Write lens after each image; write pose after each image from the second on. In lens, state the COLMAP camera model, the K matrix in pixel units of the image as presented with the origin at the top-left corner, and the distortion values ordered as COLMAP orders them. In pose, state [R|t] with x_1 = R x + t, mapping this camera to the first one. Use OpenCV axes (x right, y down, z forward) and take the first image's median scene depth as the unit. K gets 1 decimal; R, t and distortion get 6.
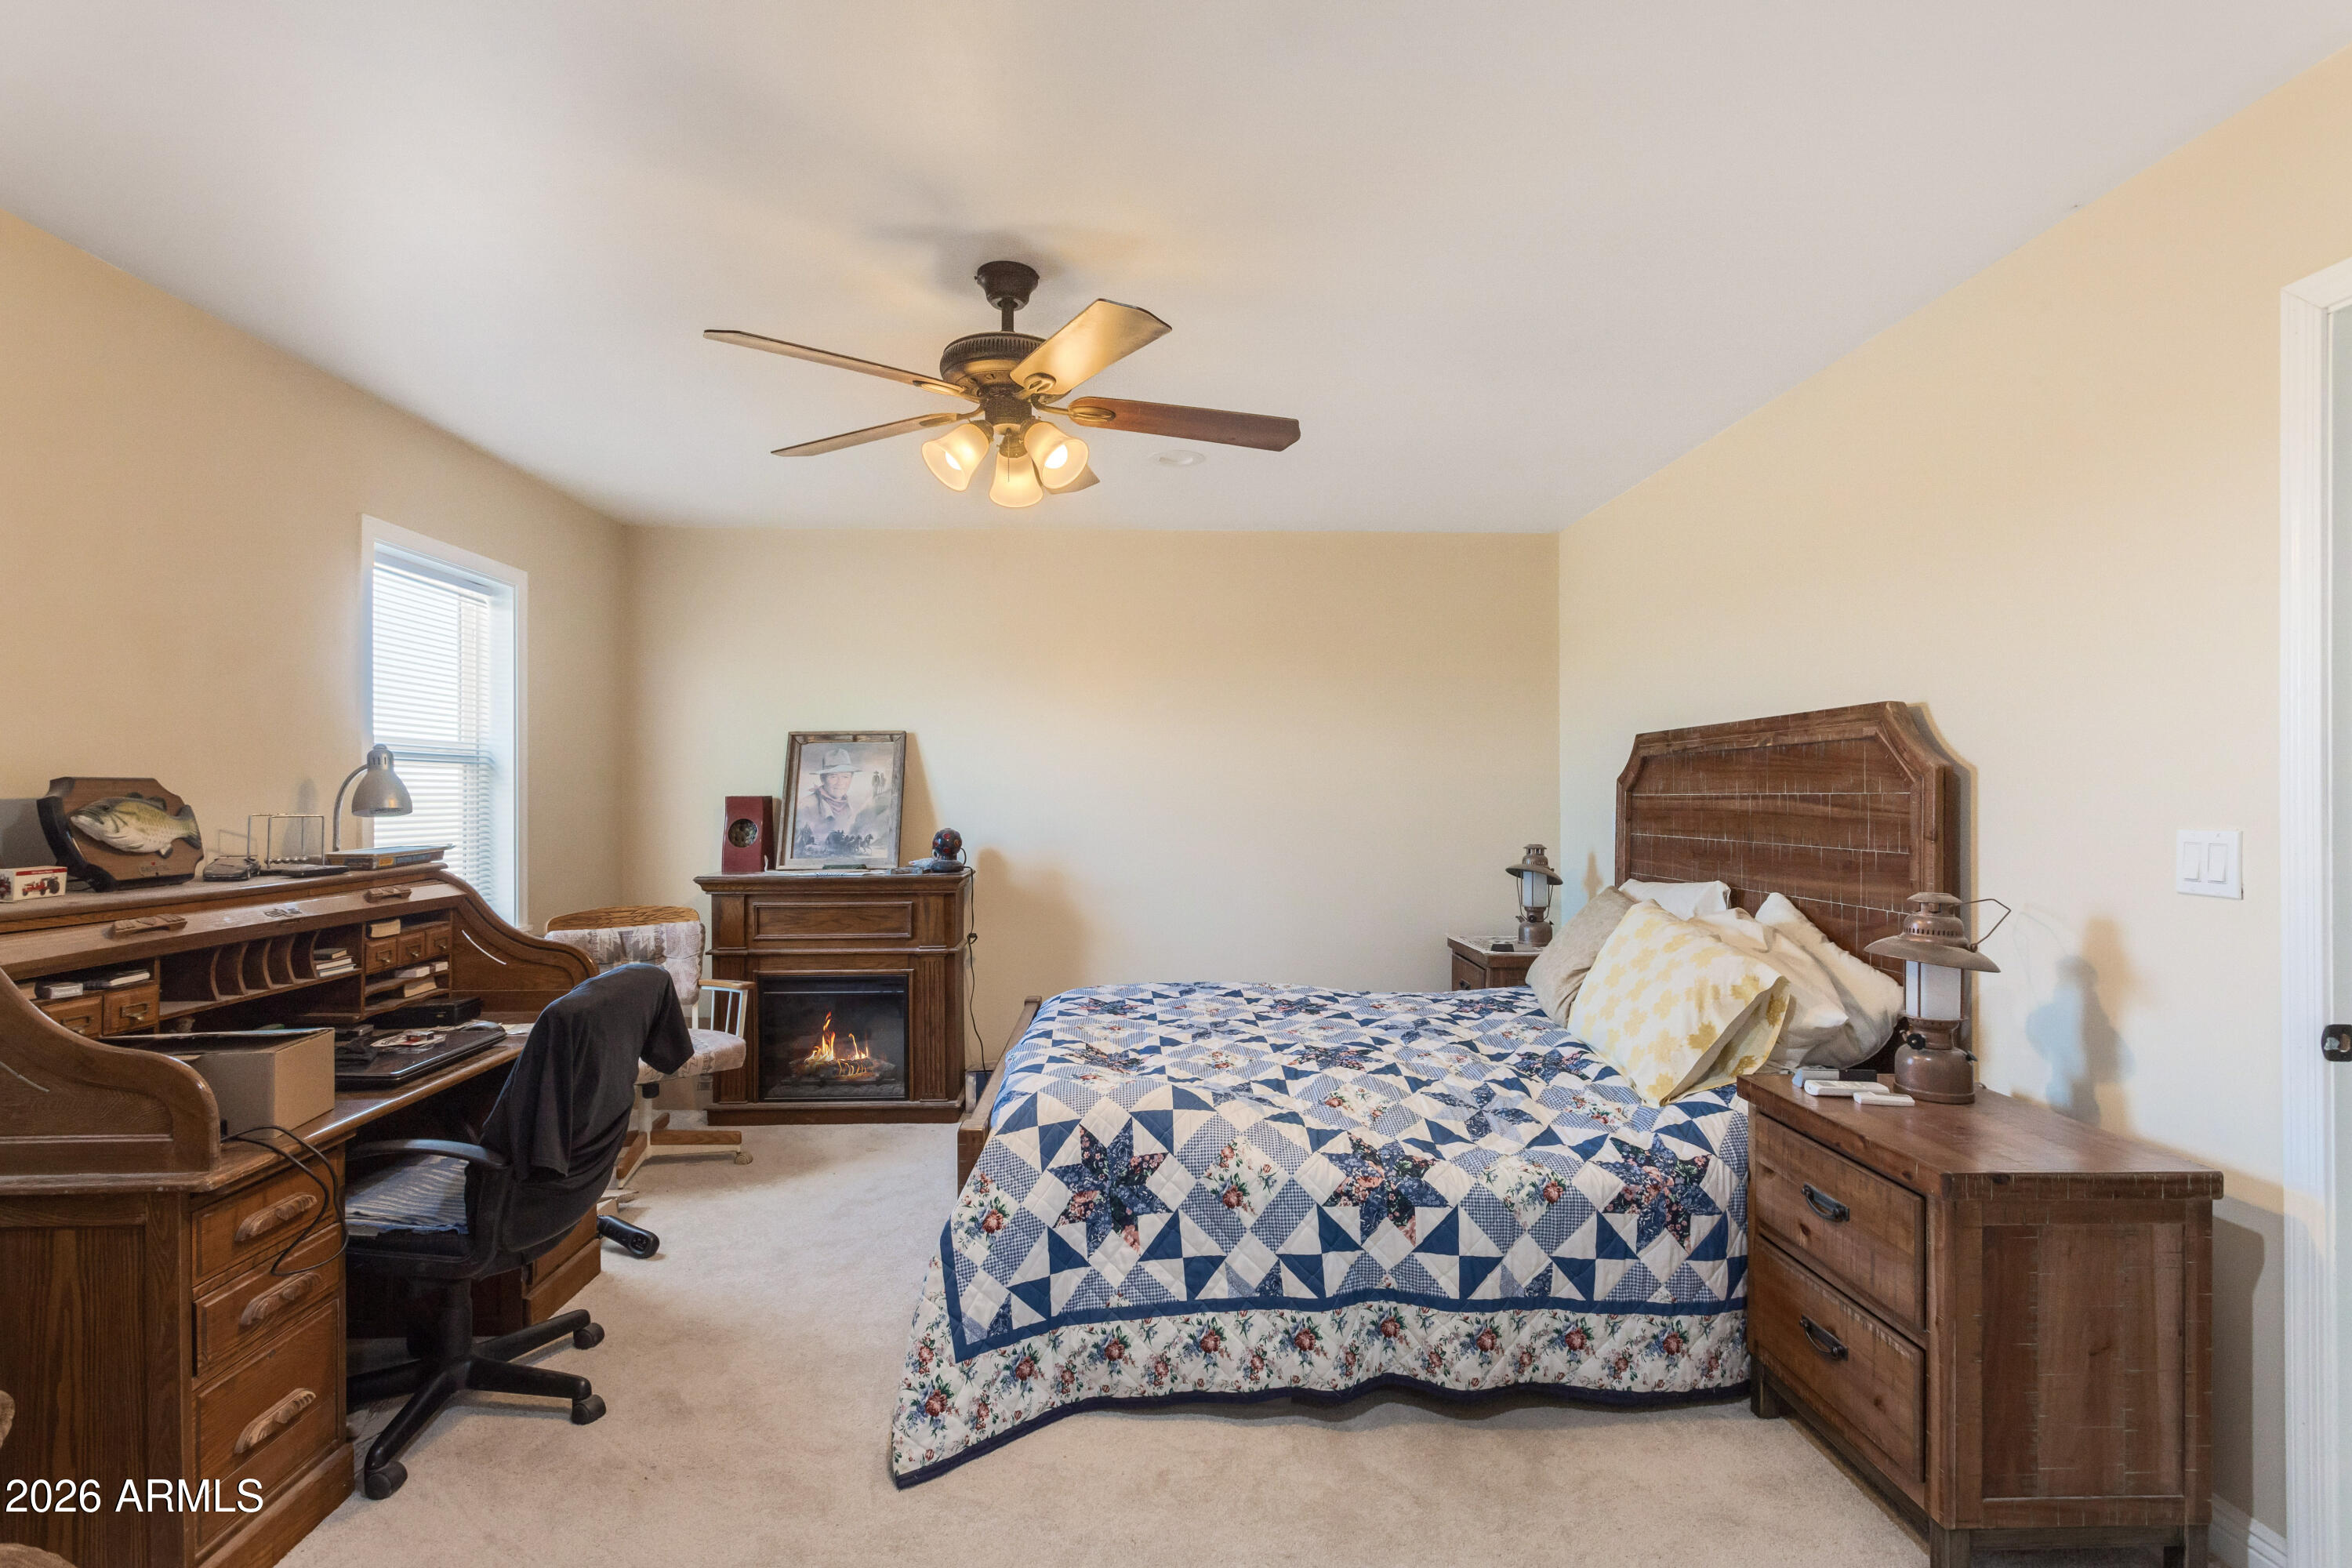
lens RADIAL K [[1129.0, 0, 1172.5], [0, 1129.0, 789.7], [0, 0, 1]] dist [0.010873, -0.000234]
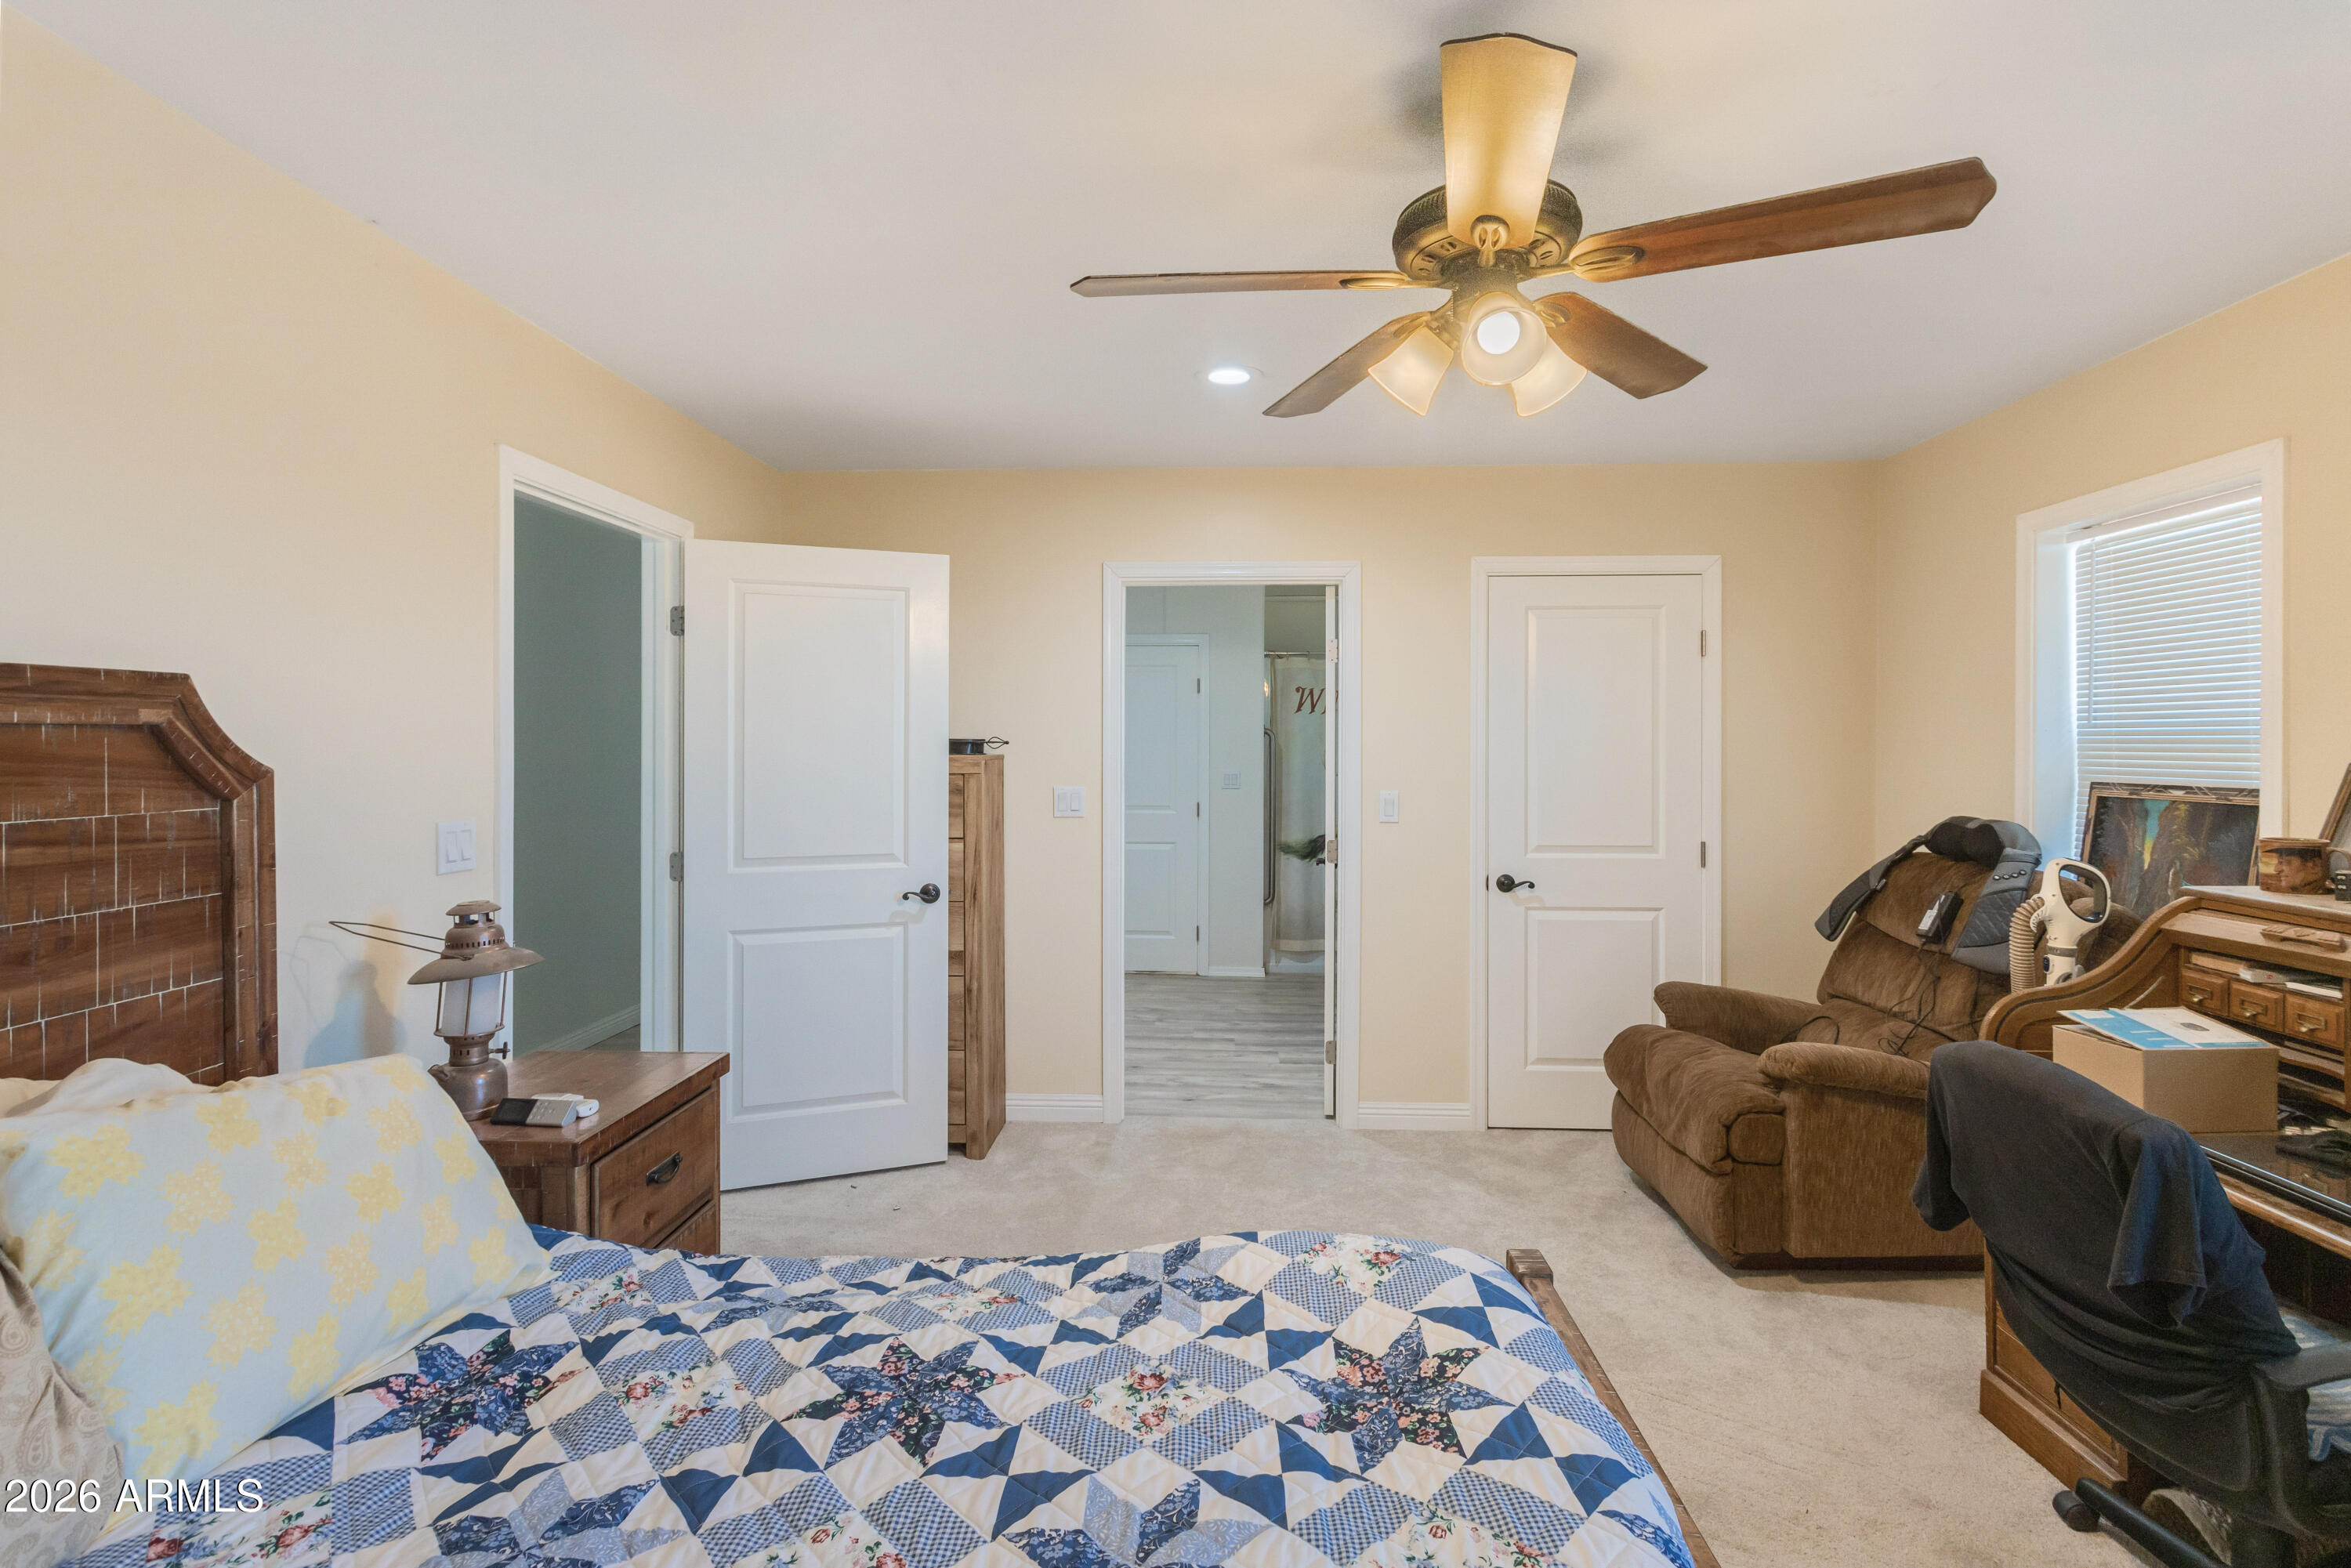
lens RADIAL K [[1128.4, 0, 1179.2], [0, 1128.4, 763.4], [0, 0, 1]] dist [0.010873, -0.000234]
pose [[-0.995721, -0.001781, 0.092395, -0.016893], [-0.000485, 0.999901, 0.014046, -0.038912], [-0.092411, 0.013941, -0.995623, 1.795829]]
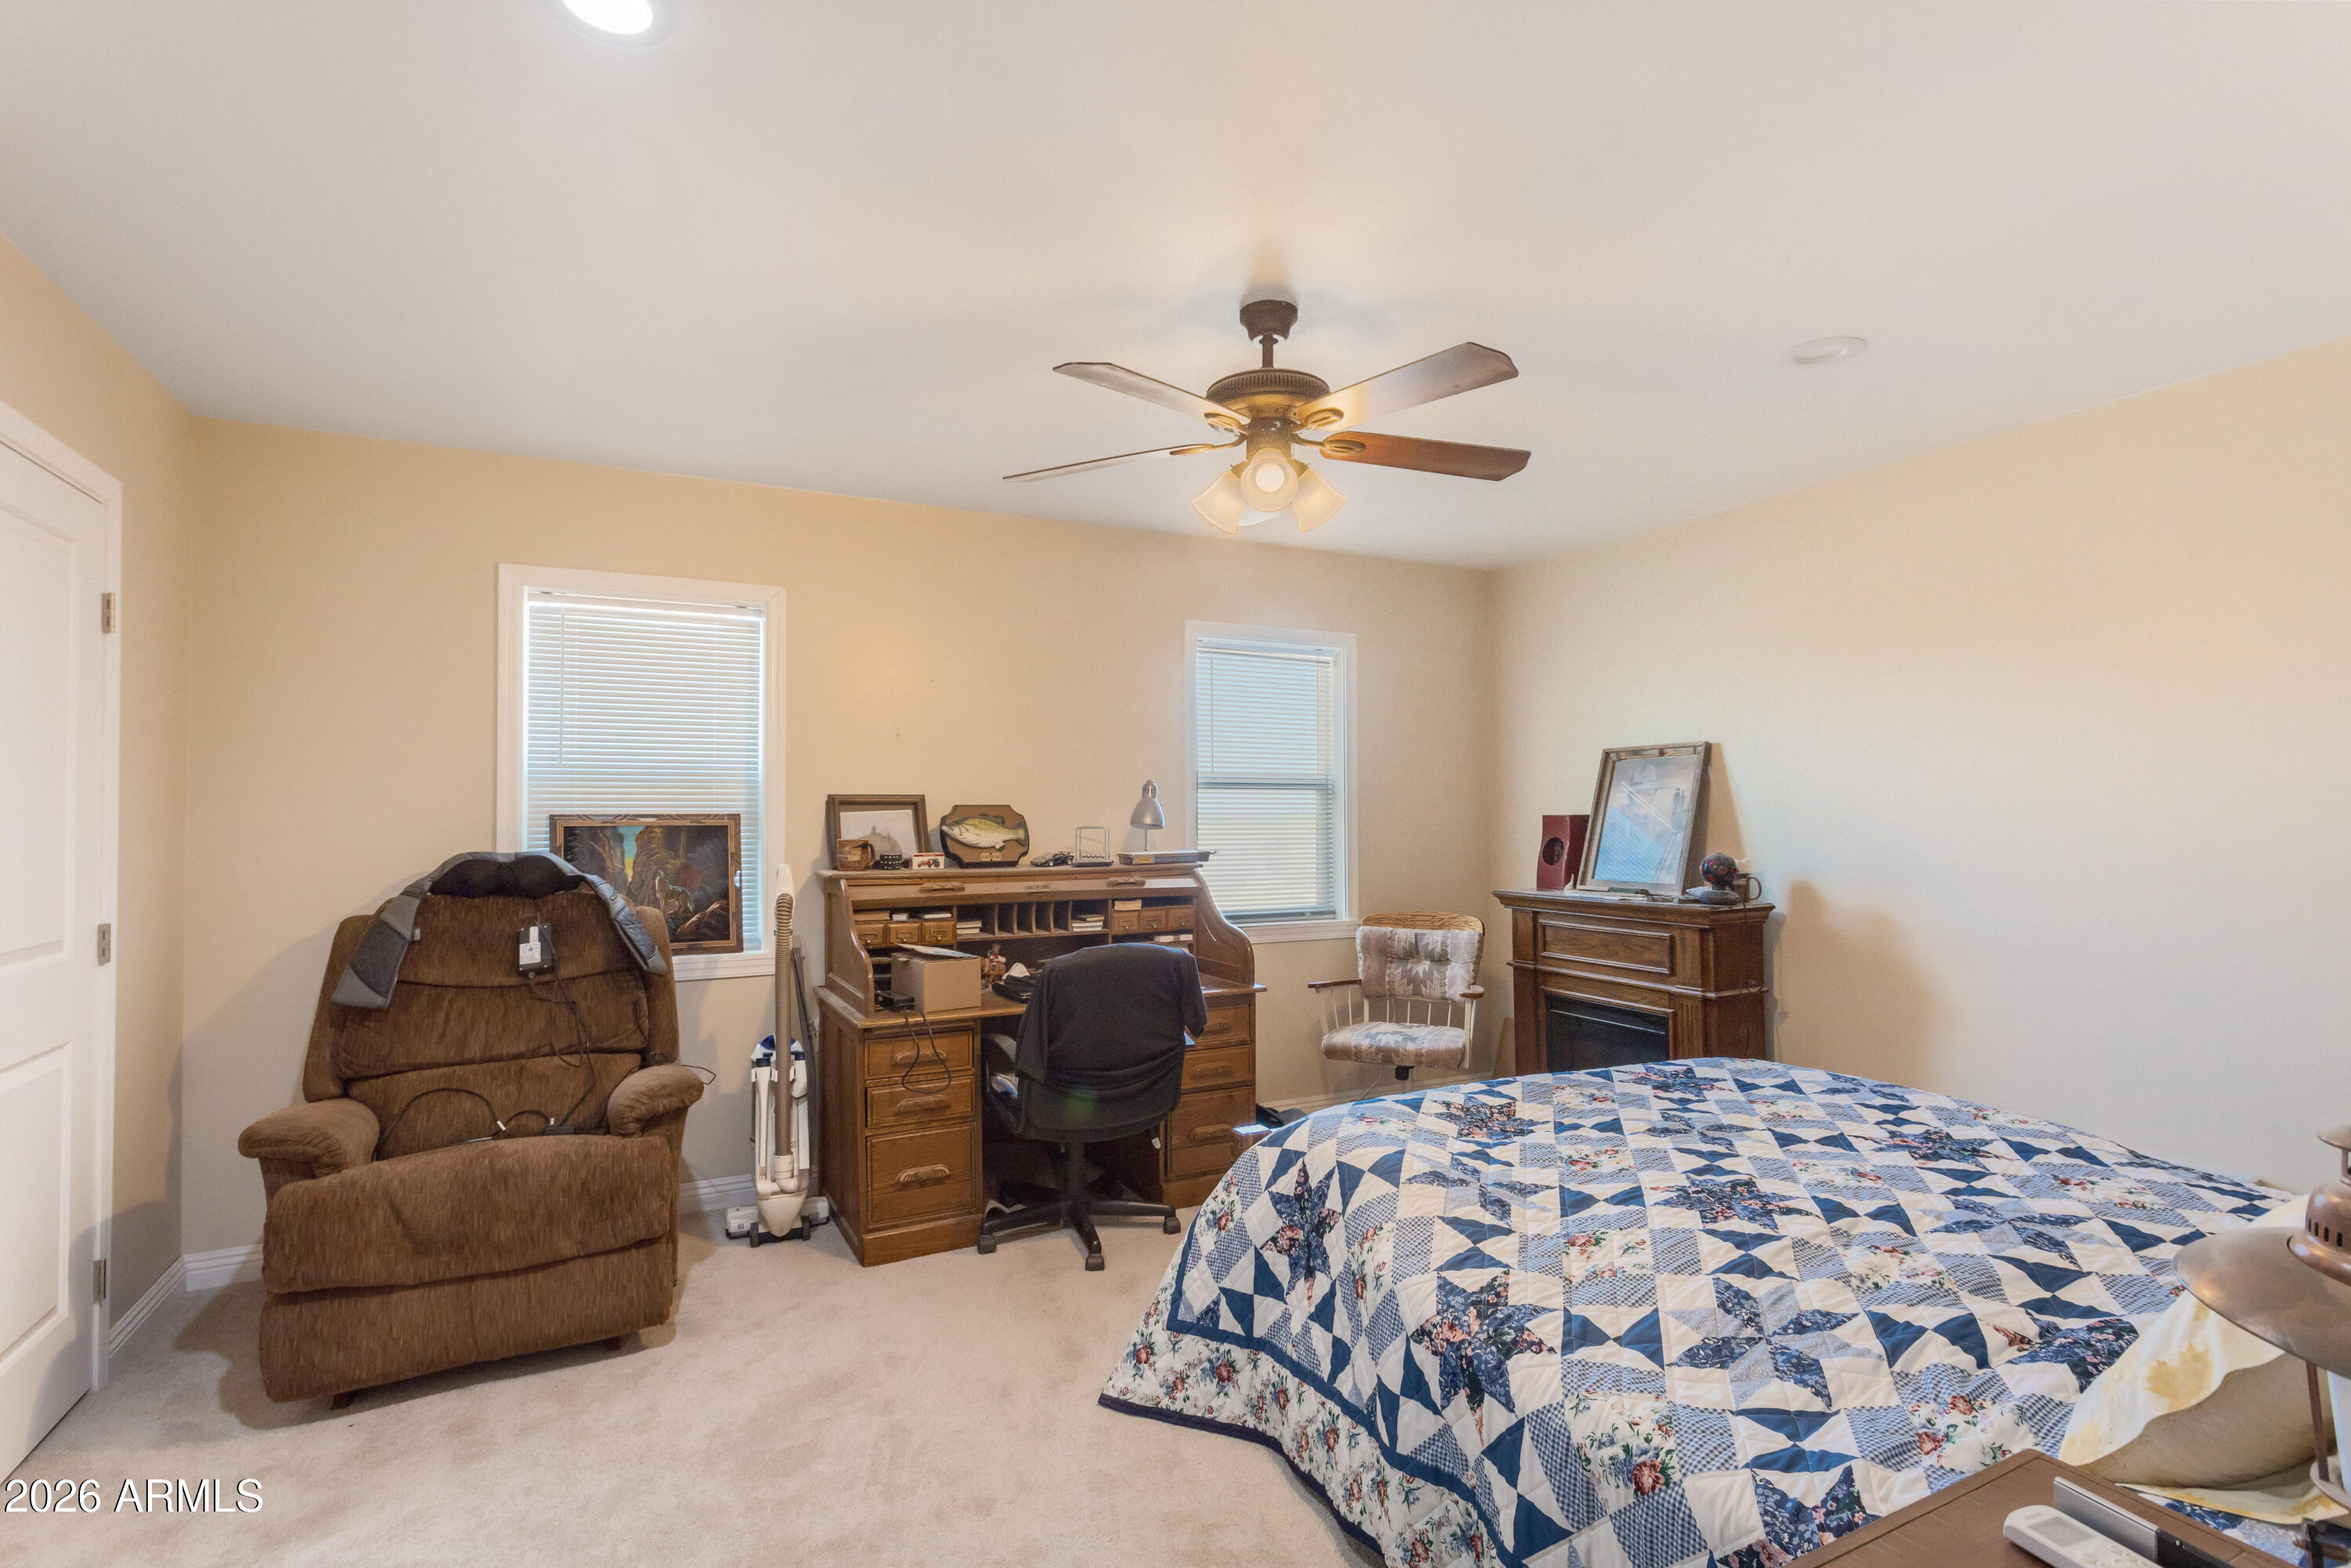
lens RADIAL K [[1128.4, 0, 1182.1], [0, 1128.4, 787.8], [0, 0, 1]] dist [0.010873, -0.000234]
pose [[0.422972, -0.020225, -0.905917, 0.772203], [0.005216, 0.999789, -0.019885, -0.000893], [0.906128, 0.003686, 0.422988, 0.508554]]
